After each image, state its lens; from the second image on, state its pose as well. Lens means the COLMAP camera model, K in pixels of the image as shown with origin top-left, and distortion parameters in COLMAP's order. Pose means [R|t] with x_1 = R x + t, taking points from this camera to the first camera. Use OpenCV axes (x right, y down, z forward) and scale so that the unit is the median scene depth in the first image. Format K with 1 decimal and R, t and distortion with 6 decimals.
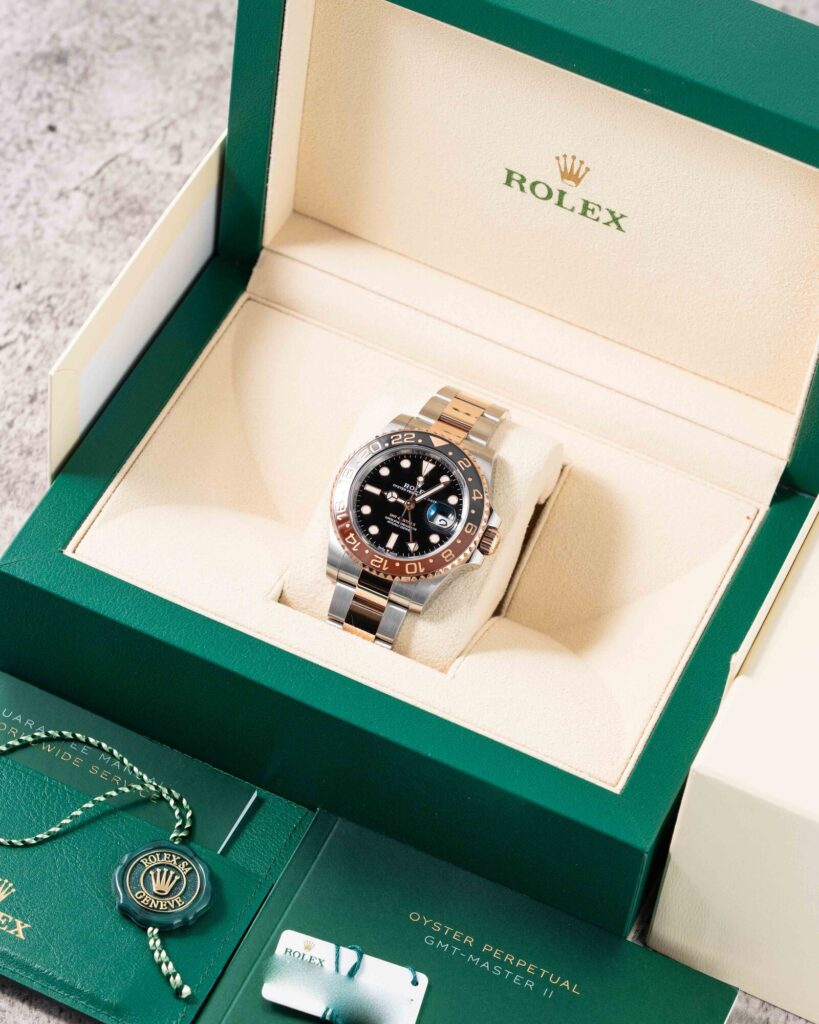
lens RADIAL K [[4913.8, 0, 409.7], [0, 4913.8, 512.2], [0, 0, 1]] dist [0.016407, 0.000000]
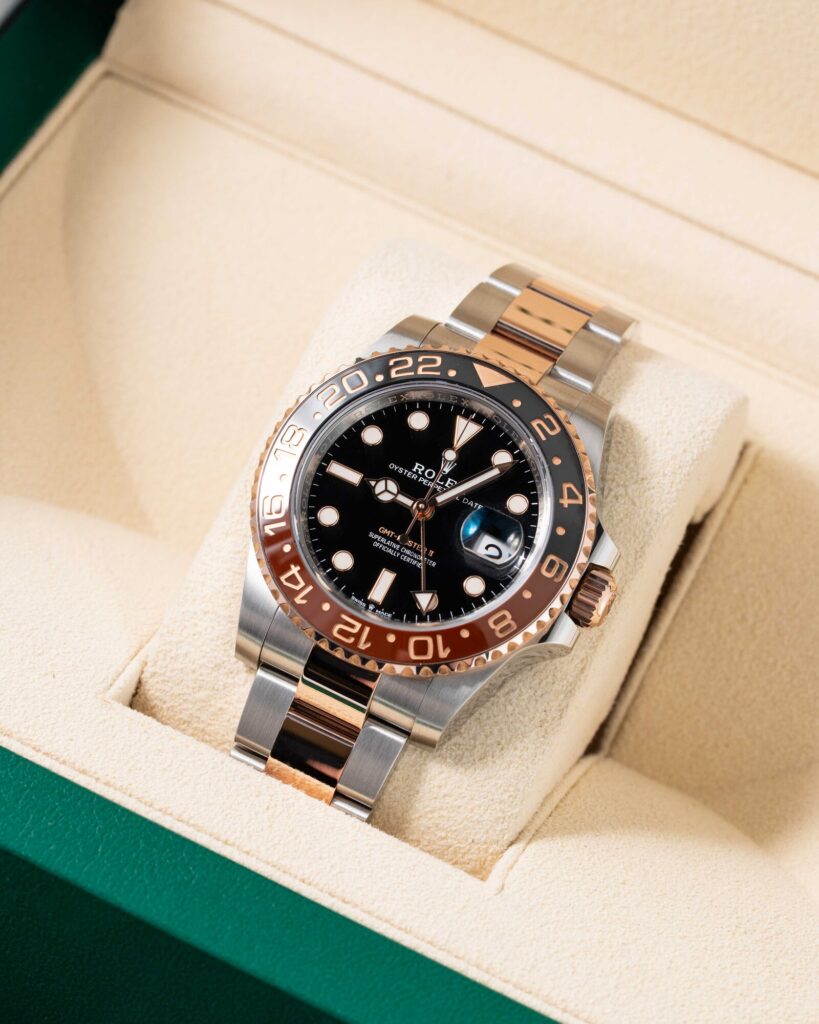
lens RADIAL K [[4913.8, 0, 409.3], [0, 4913.8, 511.9], [0, 0, 1]] dist [0.016407, 0.000000]
pose [[0.998705, 0.049331, 0.012413, -0.007000], [-0.049273, 0.998773, -0.004929, 0.001027], [-0.012641, 0.004311, 0.999911, 0.534682]]
